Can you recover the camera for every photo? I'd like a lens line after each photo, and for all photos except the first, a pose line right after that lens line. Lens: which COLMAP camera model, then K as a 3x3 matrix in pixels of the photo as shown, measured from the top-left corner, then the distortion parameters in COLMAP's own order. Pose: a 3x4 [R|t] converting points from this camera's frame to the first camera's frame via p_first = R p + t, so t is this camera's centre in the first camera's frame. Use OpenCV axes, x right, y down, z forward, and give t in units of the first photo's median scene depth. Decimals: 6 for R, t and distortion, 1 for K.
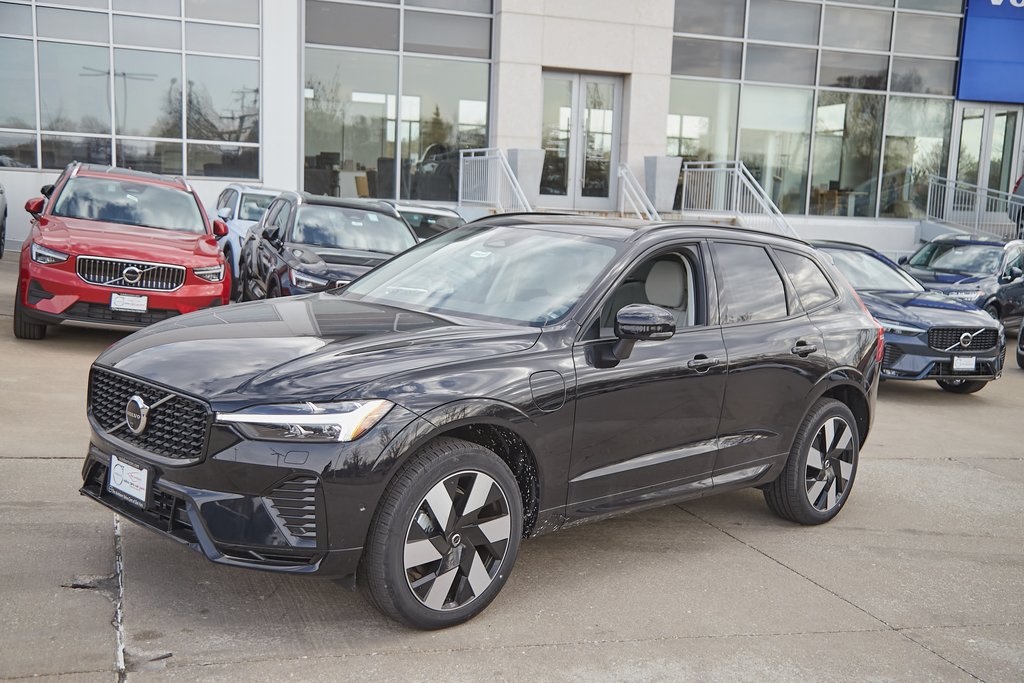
lens RADIAL K [[1075.5, 0, 523.6], [0, 1075.5, 336.9], [0, 0, 1]] dist [0.064223, -0.136102]
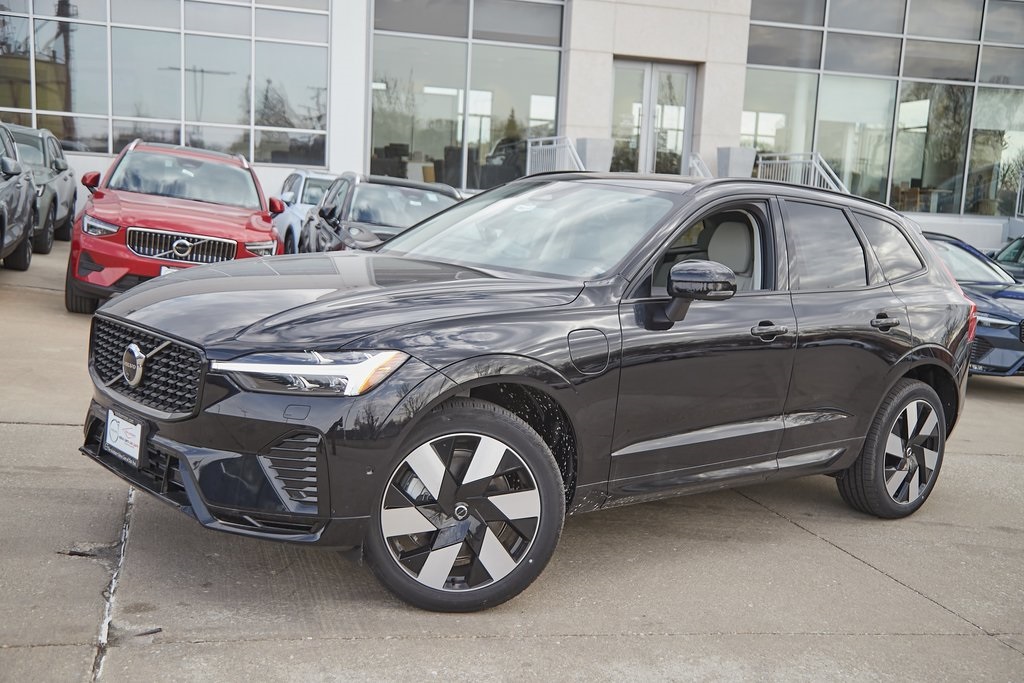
lens RADIAL K [[1069.8, 0, 512.0], [0, 1069.8, 341.5], [0, 0, 1]] dist [0.032424, 0.000150]
pose [[0.996894, 0.018442, -0.076570, 0.018824], [-0.018214, 0.999827, 0.003680, 0.028911], [0.076625, -0.002274, 0.997057, 0.083980]]
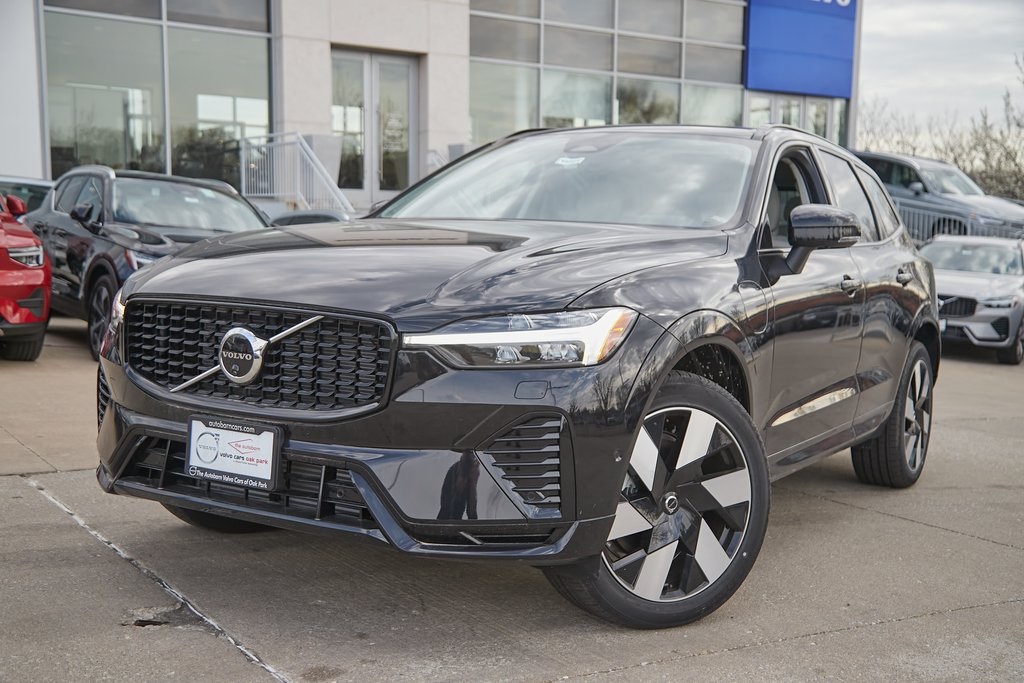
lens RADIAL K [[1150.9, 0, 513.7], [0, 1150.9, 348.2], [0, 0, 1]] dist [0.070977, 0.021207]
pose [[0.973427, -0.049415, 0.223603, -0.235558], [0.052446, 0.998595, -0.007635, 0.054800], [-0.222912, 0.019160, 0.974650, 0.171032]]
